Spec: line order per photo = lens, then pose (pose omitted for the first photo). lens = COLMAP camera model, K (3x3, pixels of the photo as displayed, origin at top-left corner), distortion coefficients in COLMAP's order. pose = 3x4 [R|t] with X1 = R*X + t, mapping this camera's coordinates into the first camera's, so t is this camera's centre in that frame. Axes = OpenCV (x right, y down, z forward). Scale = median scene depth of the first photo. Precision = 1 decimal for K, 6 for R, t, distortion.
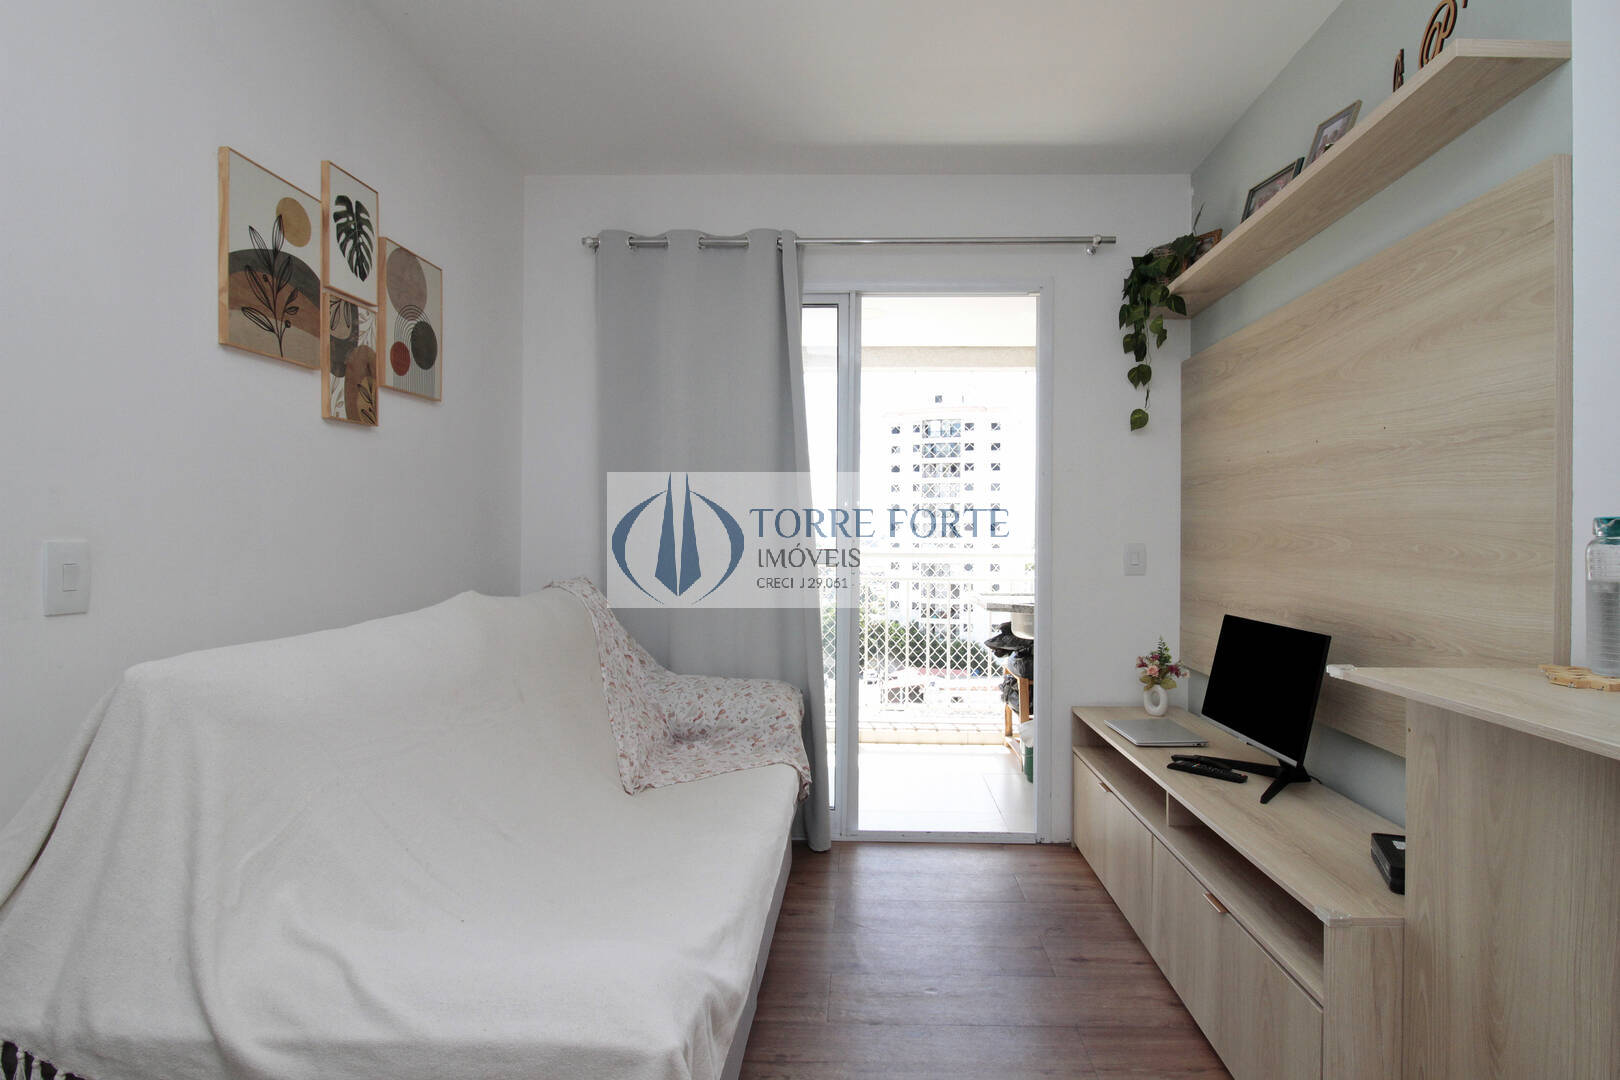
lens RADIAL K [[850.8, 0, 916.7], [0, 850.8, 531.2], [0, 0, 1]] dist [0.006986, -0.004504]
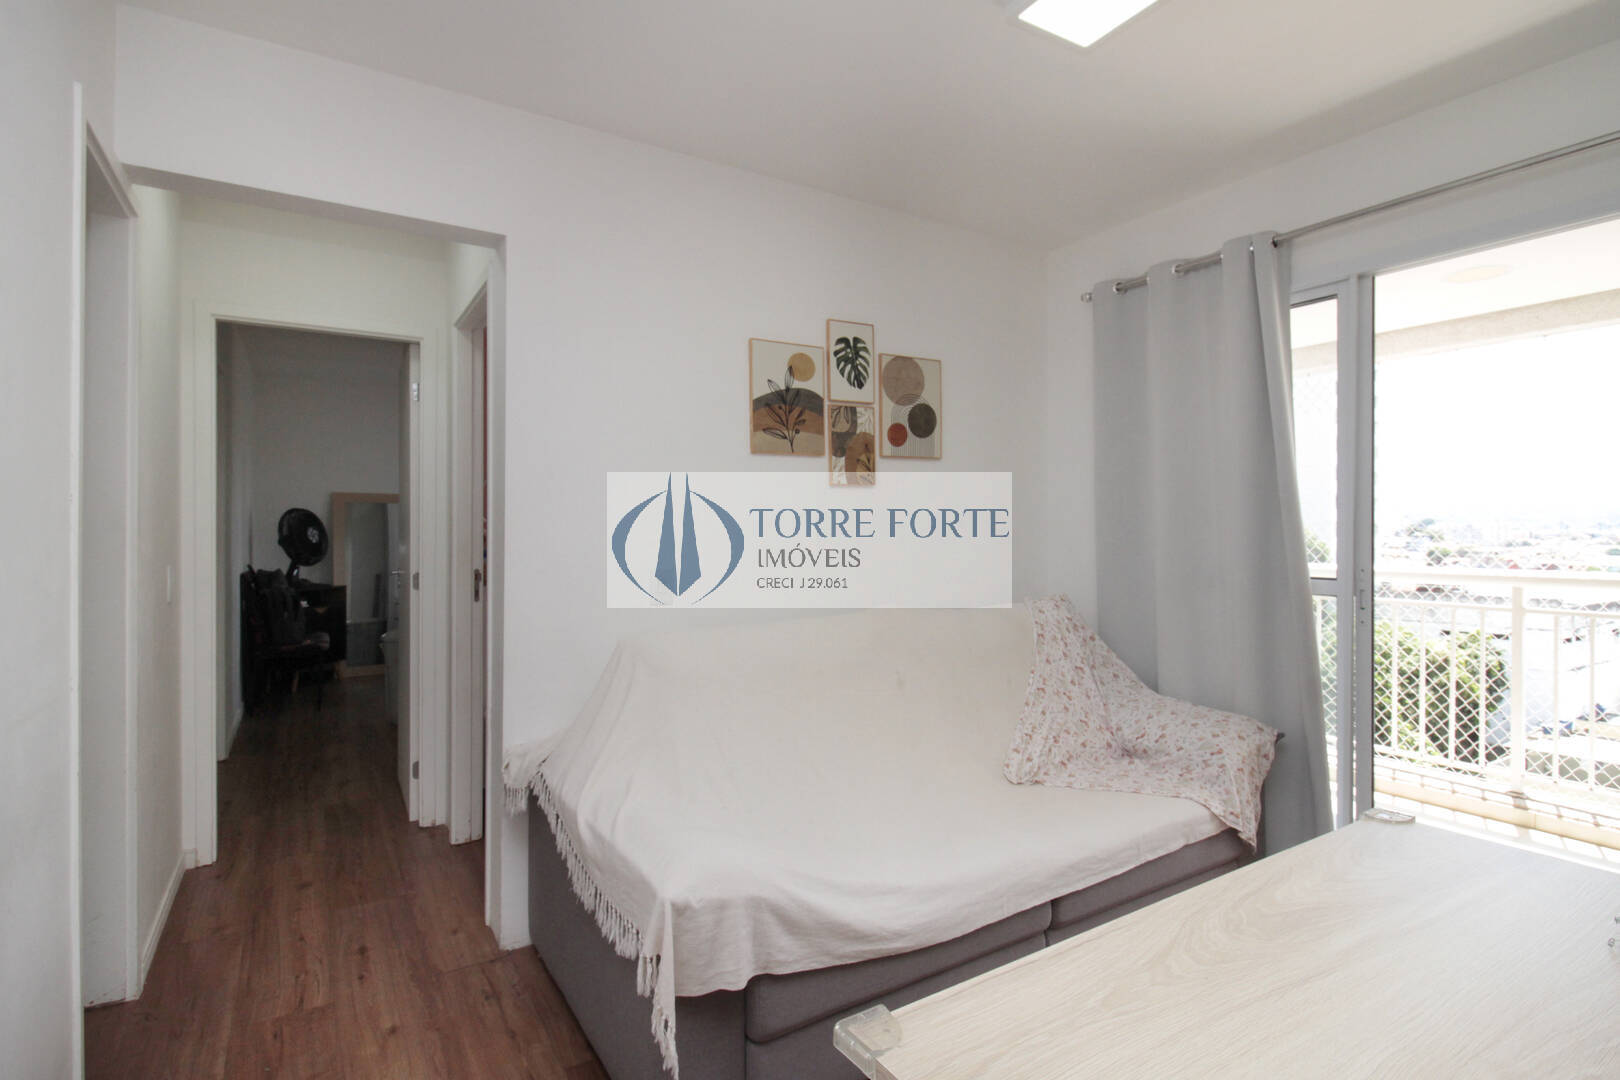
lens RADIAL K [[805.5, 0, 807.8], [0, 805.5, 529.8], [0, 0, 1]] dist [-0.001523, -0.003046]
pose [[0.524647, -0.002324, -0.851317, 0.397316], [0.003763, 0.999993, -0.000410, -0.038181], [0.851312, -0.002988, 0.524652, 0.147220]]
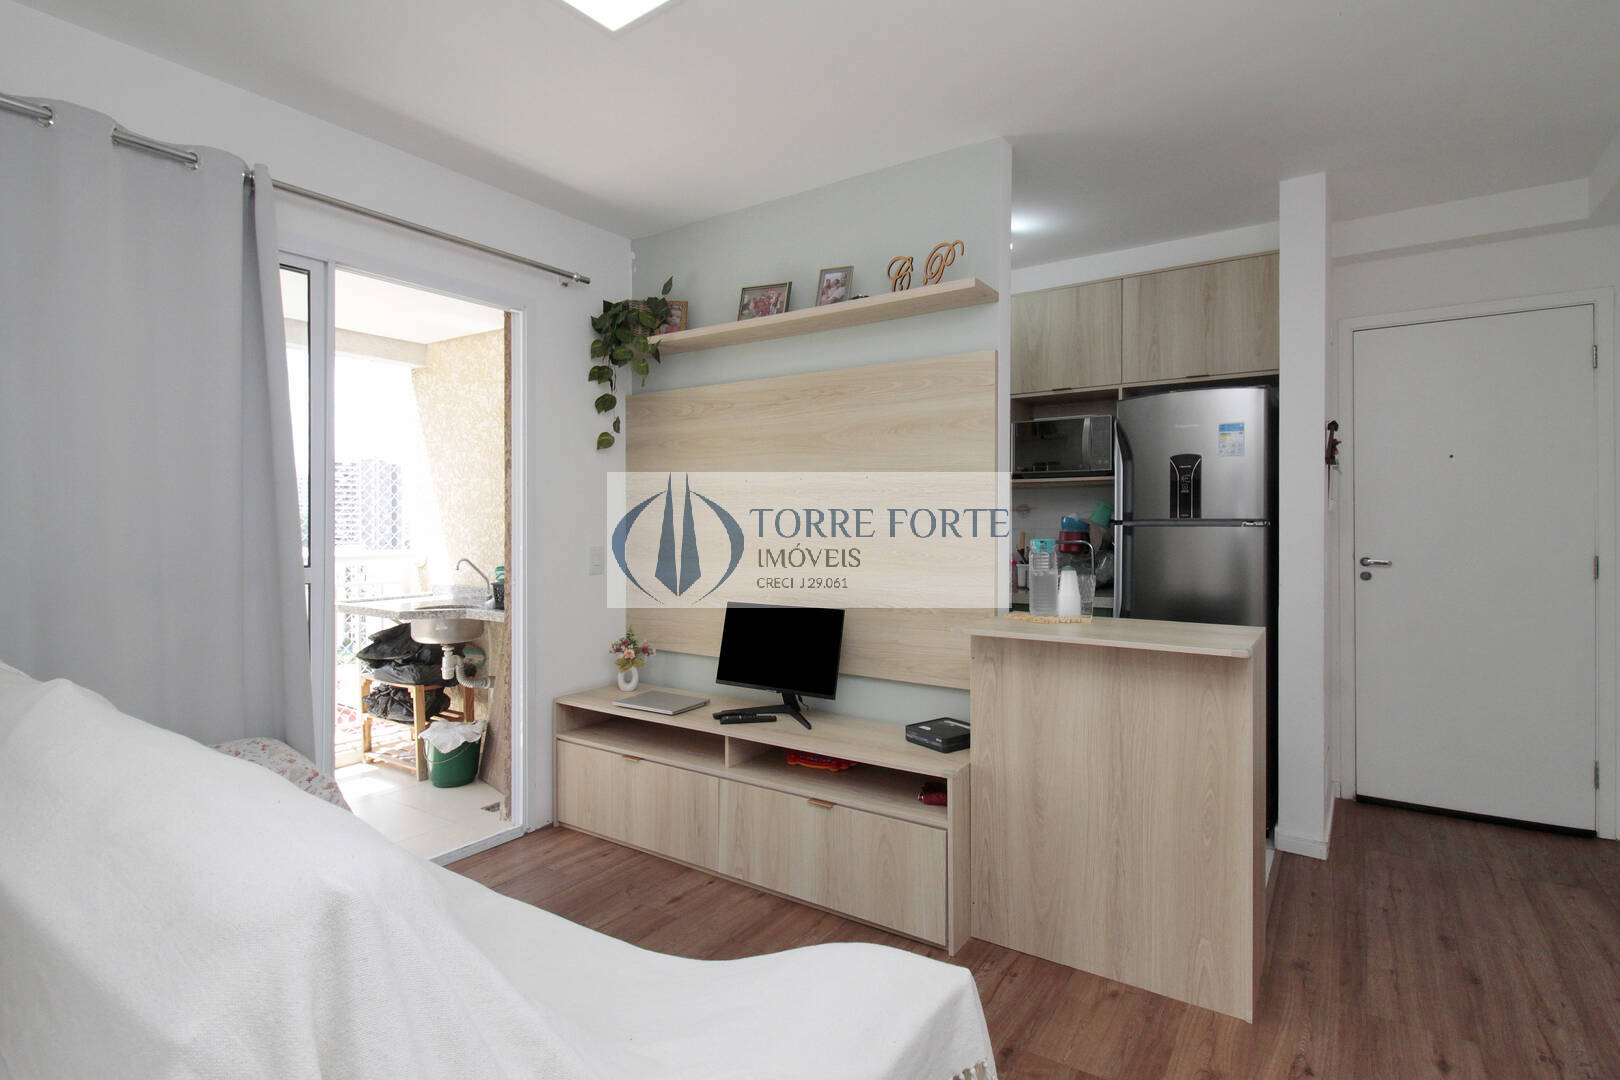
lens RADIAL K [[765.3, 0, 820.3], [0, 765.3, 517.8], [0, 0, 1]] dist [0.023069, -0.000137]
pose [[0.568496, -0.001933, 0.822684, -0.540438], [-0.004540, 0.999975, 0.005488, -0.040836], [-0.822673, -0.006855, 0.568473, 0.197419]]
